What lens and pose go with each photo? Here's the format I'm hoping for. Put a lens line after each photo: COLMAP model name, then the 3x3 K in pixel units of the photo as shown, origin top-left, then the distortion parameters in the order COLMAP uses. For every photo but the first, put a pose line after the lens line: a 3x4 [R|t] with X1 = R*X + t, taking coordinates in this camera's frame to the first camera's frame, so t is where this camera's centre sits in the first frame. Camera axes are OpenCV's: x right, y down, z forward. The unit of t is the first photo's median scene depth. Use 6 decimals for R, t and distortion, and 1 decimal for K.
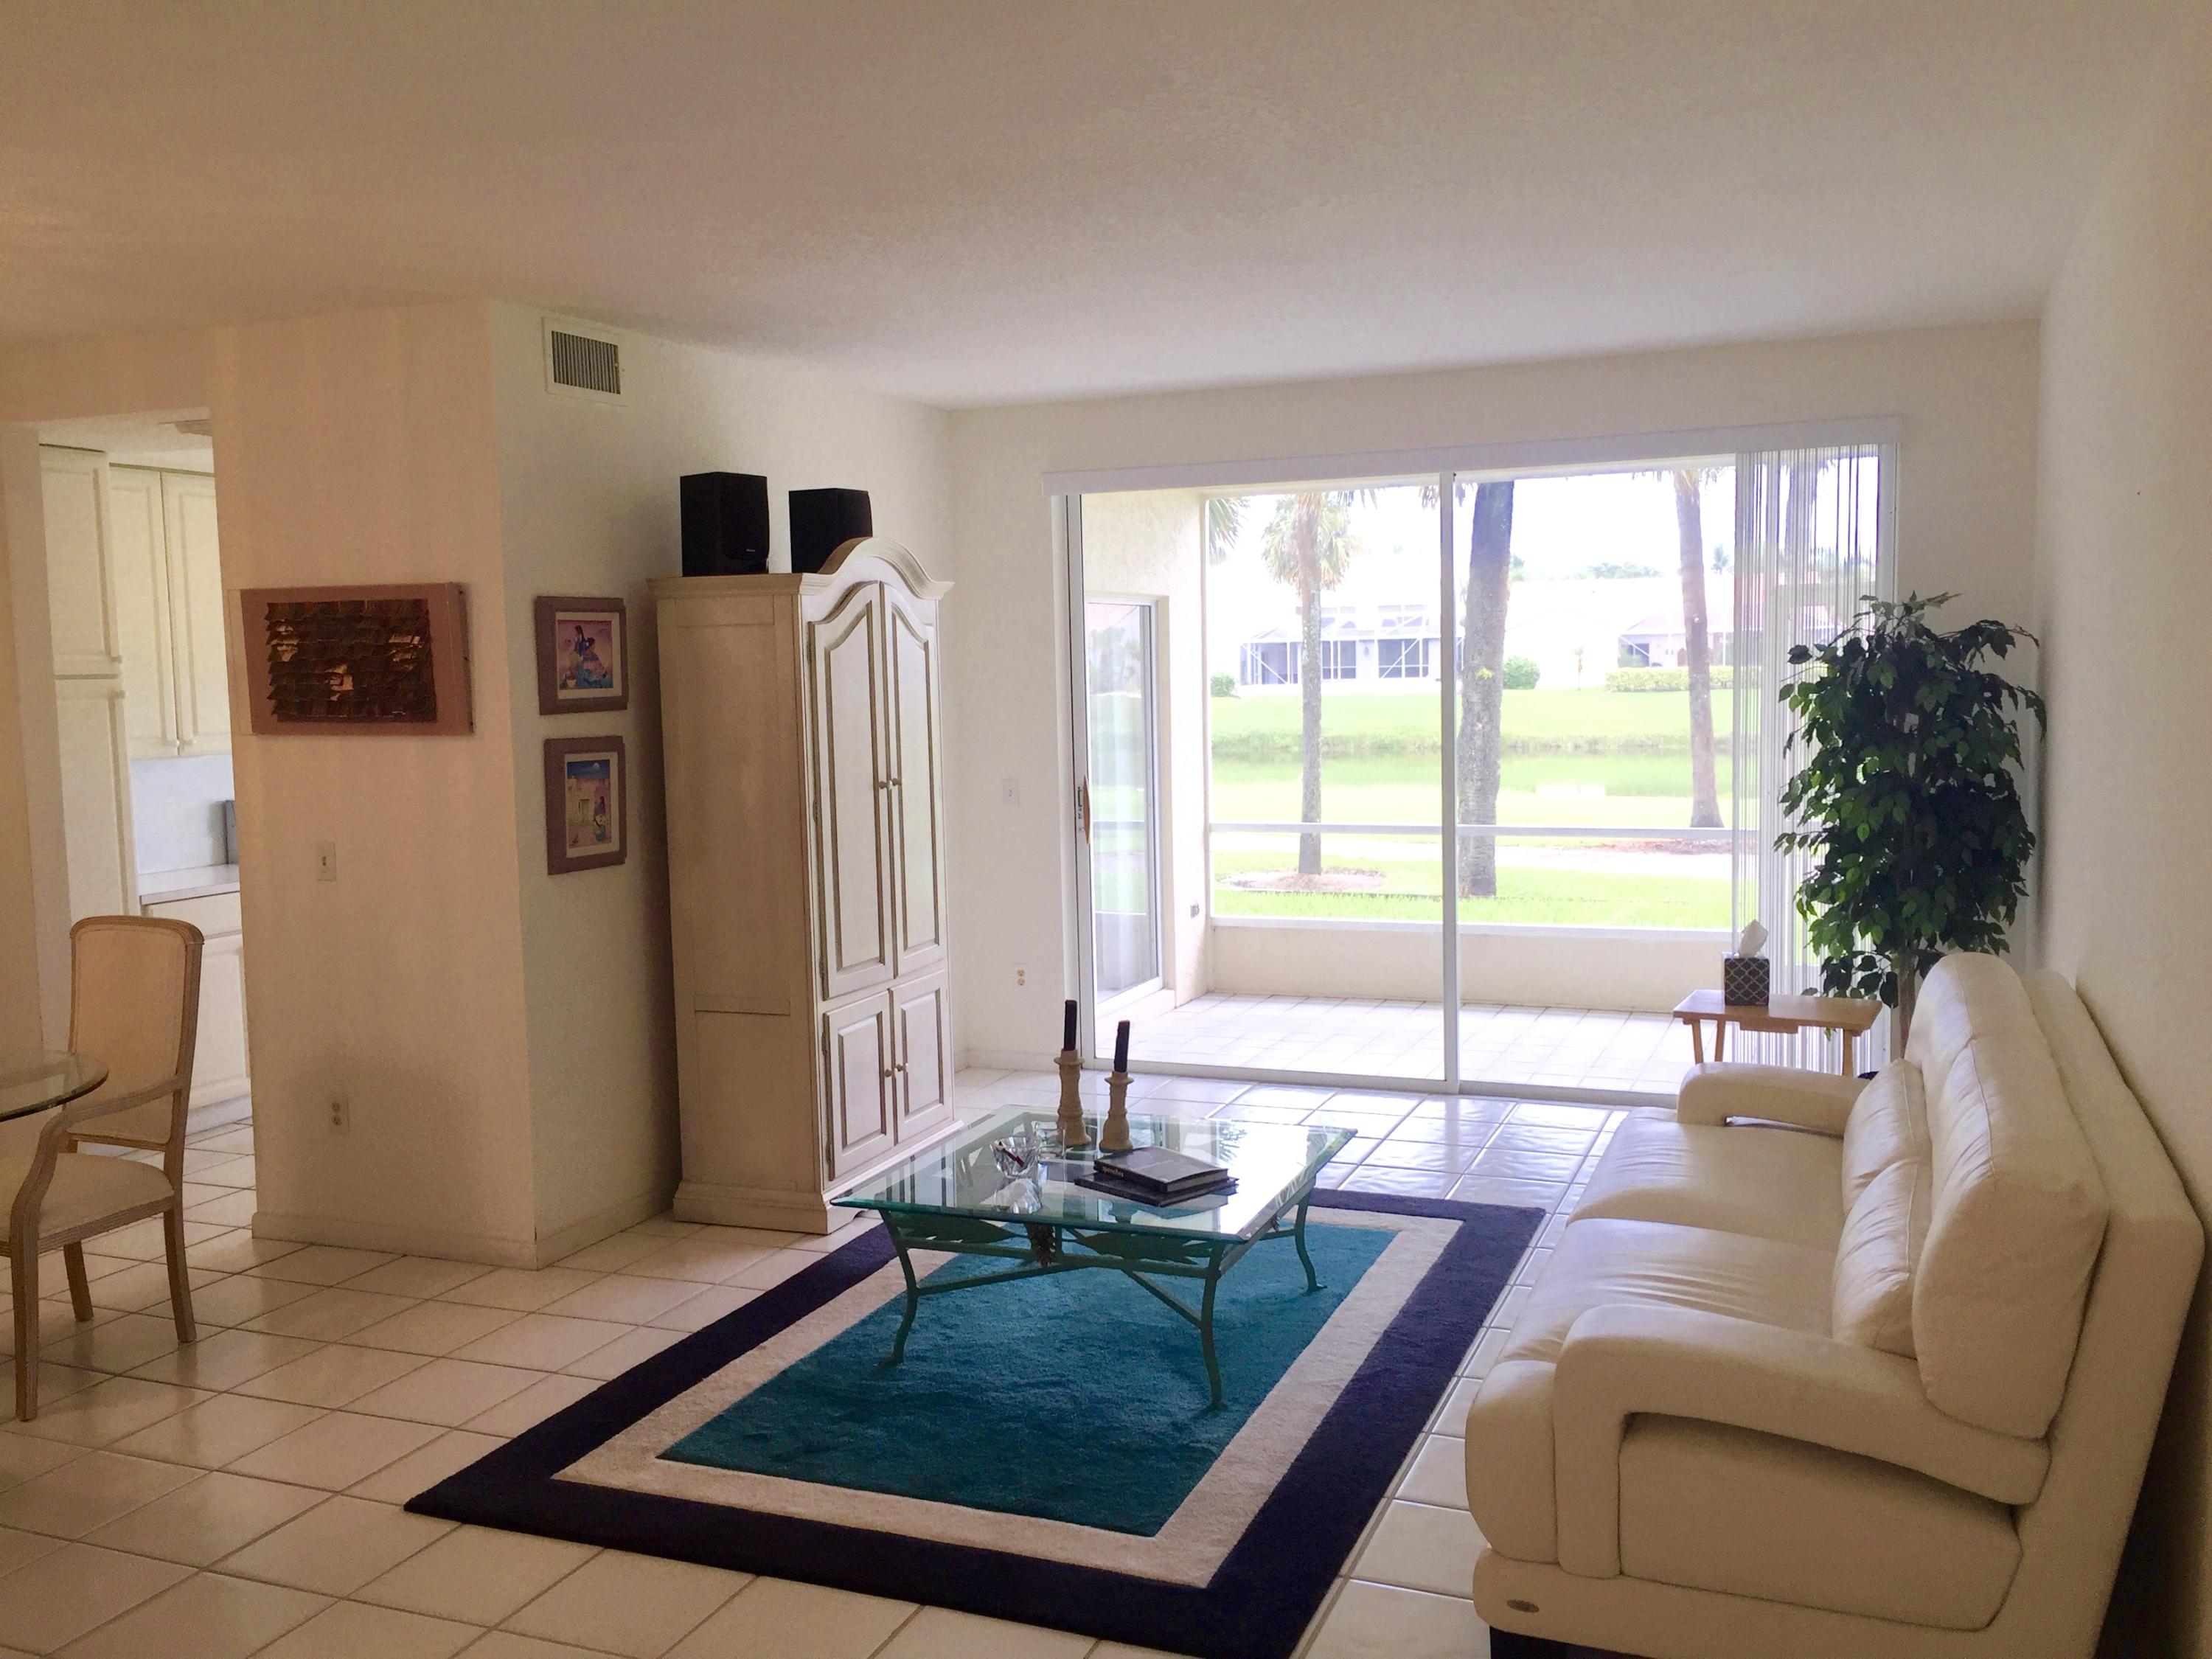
lens RADIAL K [[1880.3, 0, 1101.4], [0, 1880.3, 837.5], [0, 0, 1]] dist [0.079091, -0.114683]
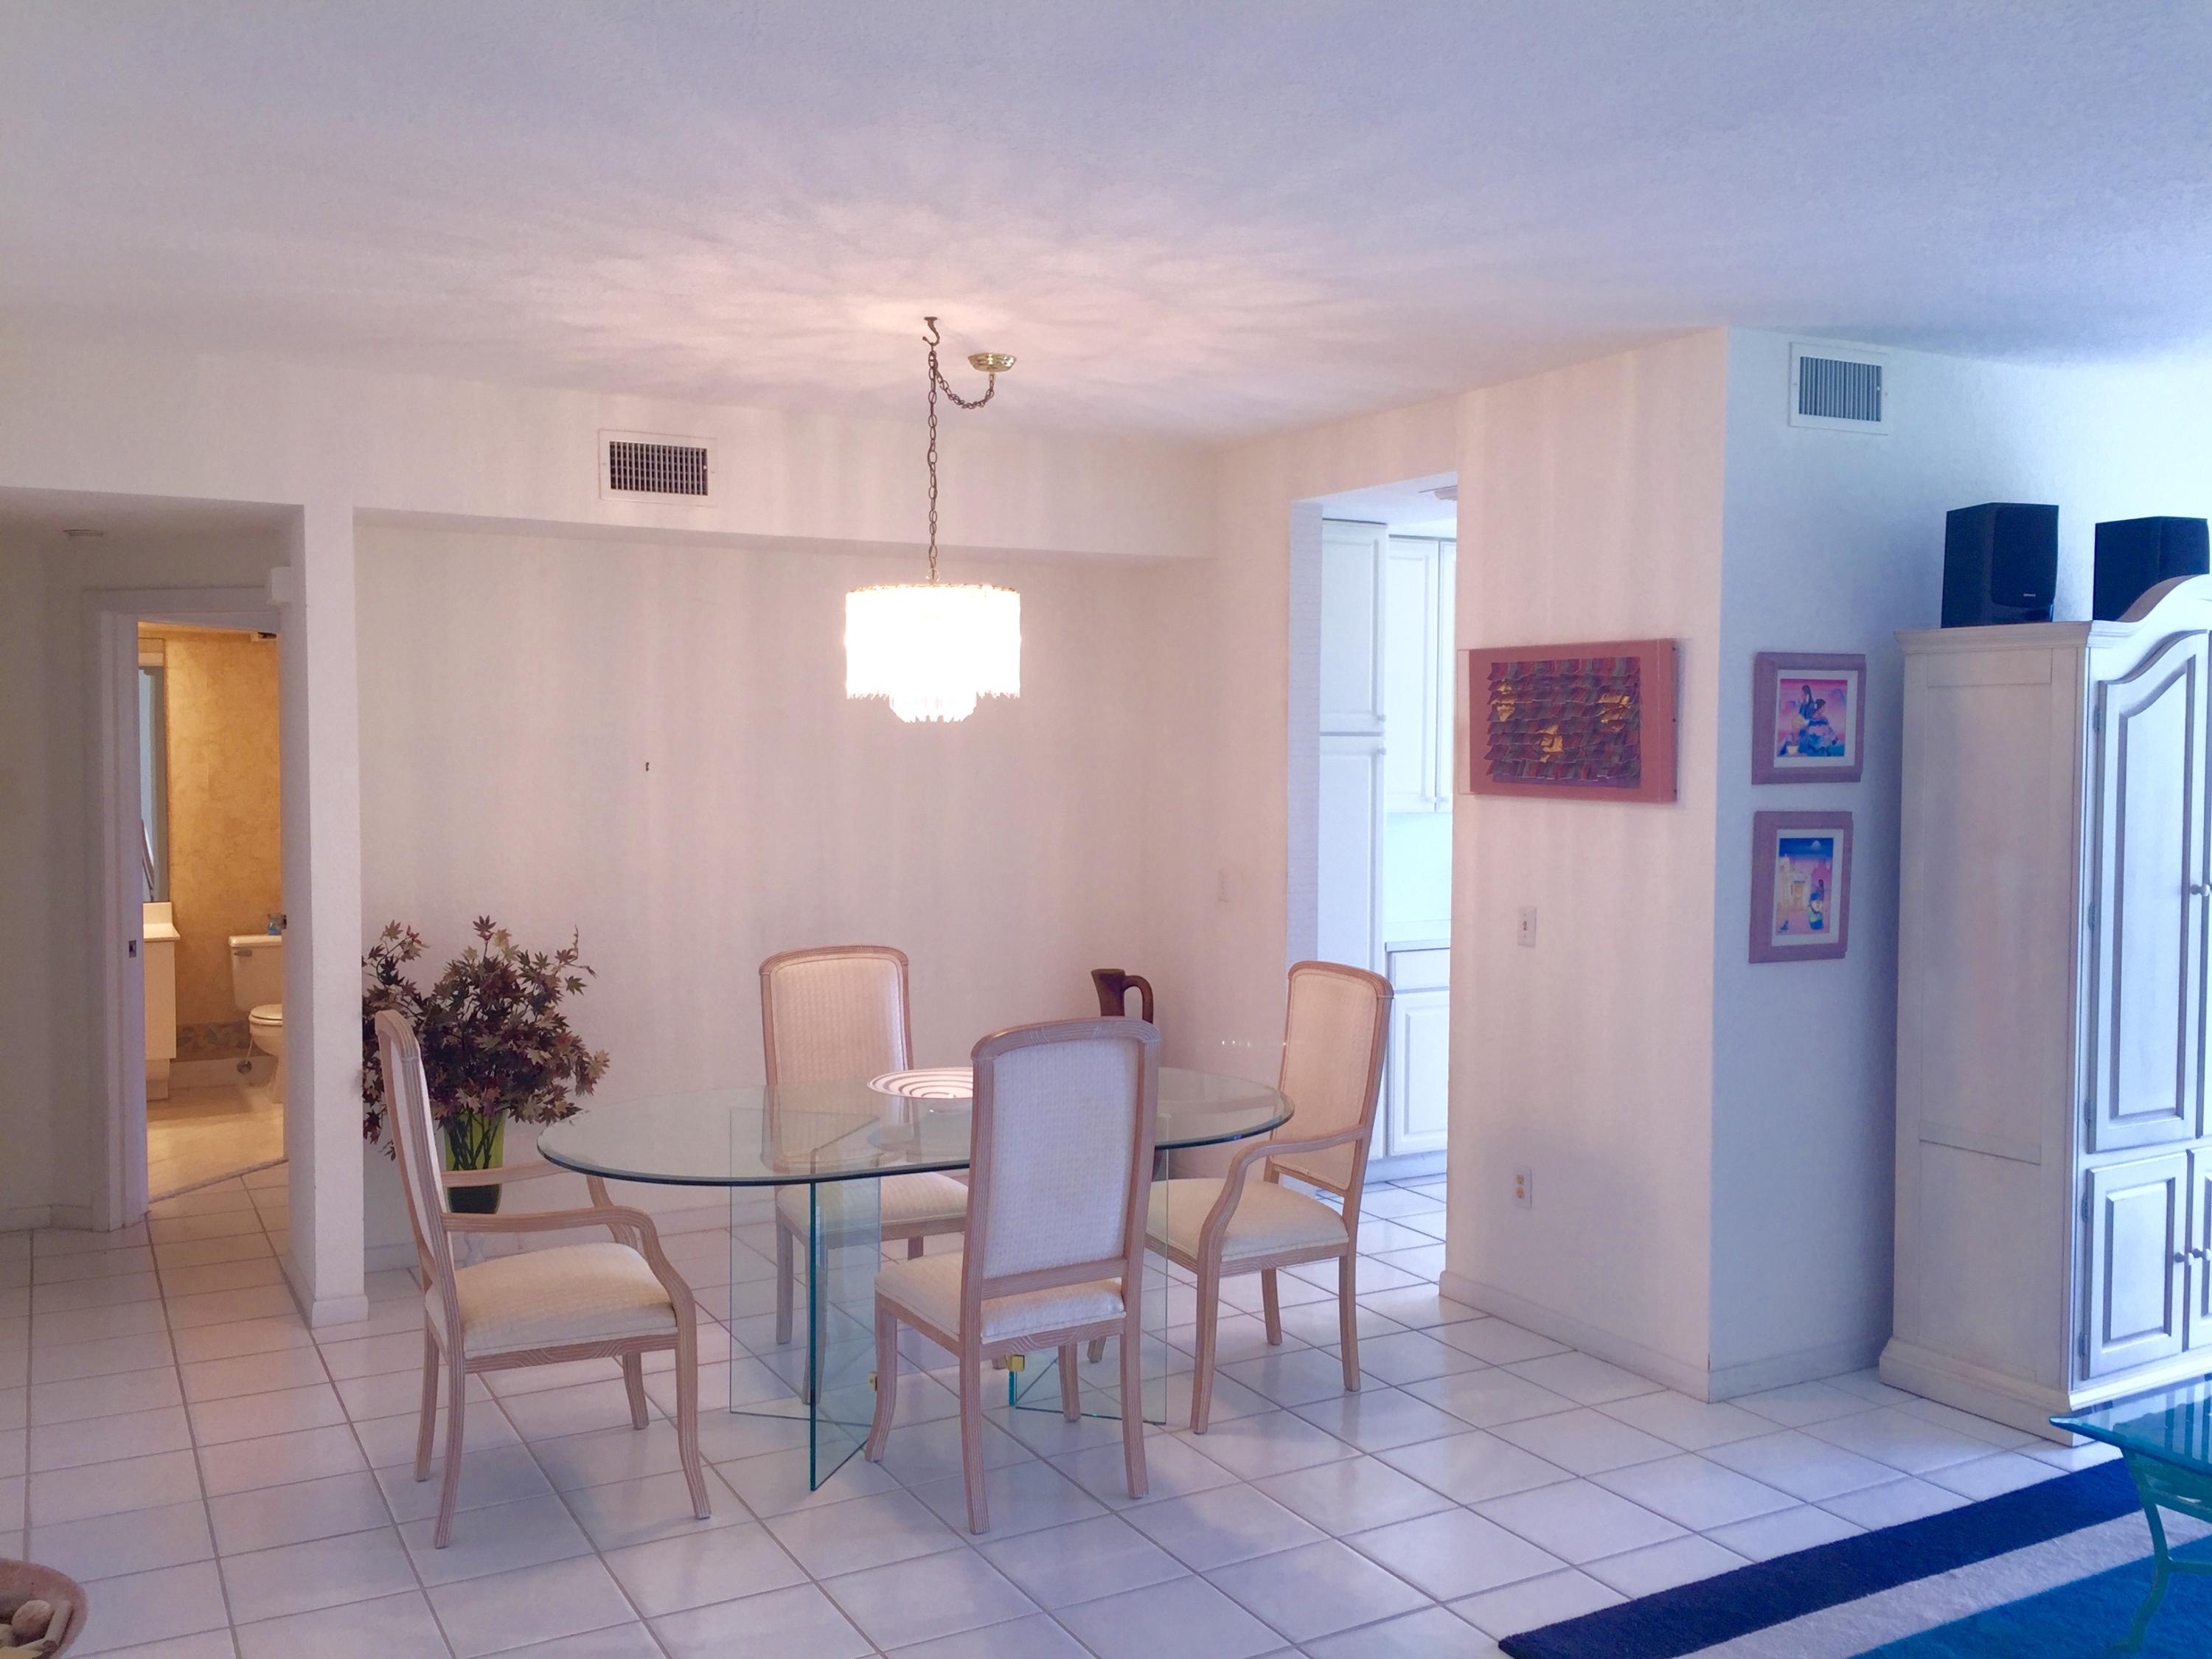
lens RADIAL K [[1880.3, 0, 1101.4], [0, 1880.3, 837.5], [0, 0, 1]] dist [0.079091, -0.114683]
pose [[0.780314, 0.056001, -0.622876, 0.022593], [-0.078570, 0.996870, -0.008804, -0.007201], [0.620433, 0.055809, 0.782271, 0.103890]]
